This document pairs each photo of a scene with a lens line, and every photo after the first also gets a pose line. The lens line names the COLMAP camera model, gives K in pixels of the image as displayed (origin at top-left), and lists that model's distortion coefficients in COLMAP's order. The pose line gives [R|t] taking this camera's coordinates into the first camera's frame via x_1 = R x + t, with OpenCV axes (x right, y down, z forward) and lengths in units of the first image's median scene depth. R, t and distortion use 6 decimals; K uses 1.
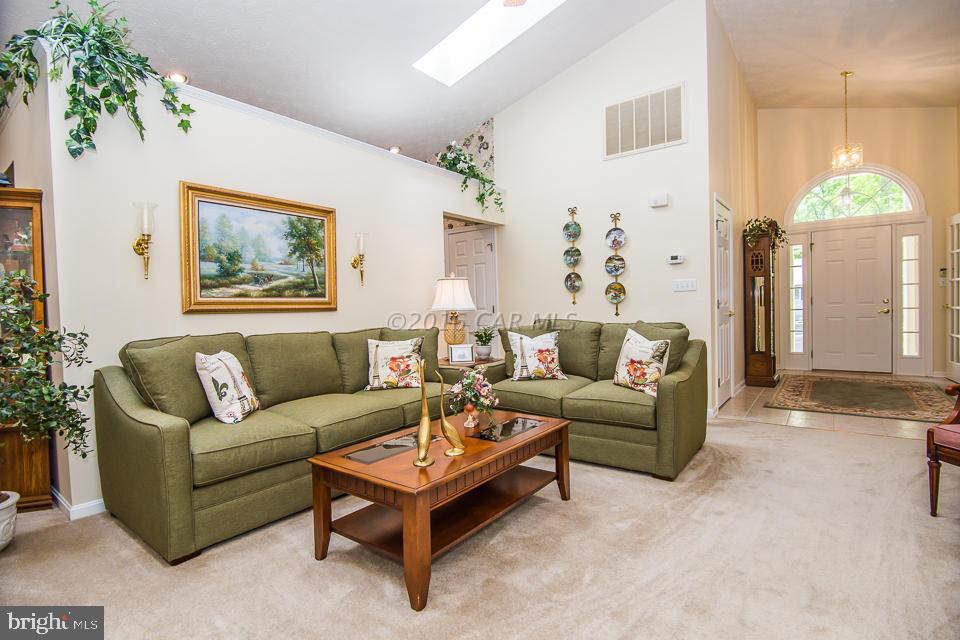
lens RADIAL K [[469.9, 0, 481.0], [0, 469.9, 319.5], [0, 0, 1]] dist [-0.023623, 0.000897]
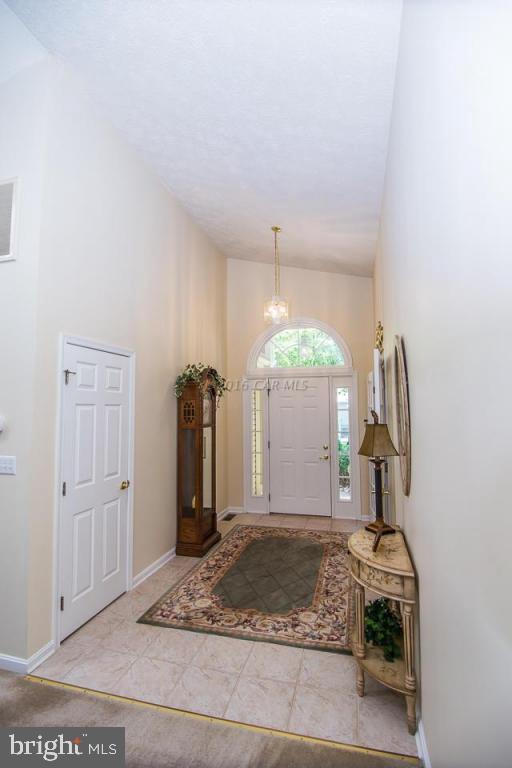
lens RADIAL K [[375.9, 0, 255.6], [0, 375.9, 383.0], [0, 0, 1]] dist [-0.023623, 0.000897]
pose [[0.923765, 0.046593, 0.380116, 0.415328], [-0.006820, 0.994415, -0.105316, -0.101115], [-0.382900, 0.094695, 0.918924, 0.267794]]
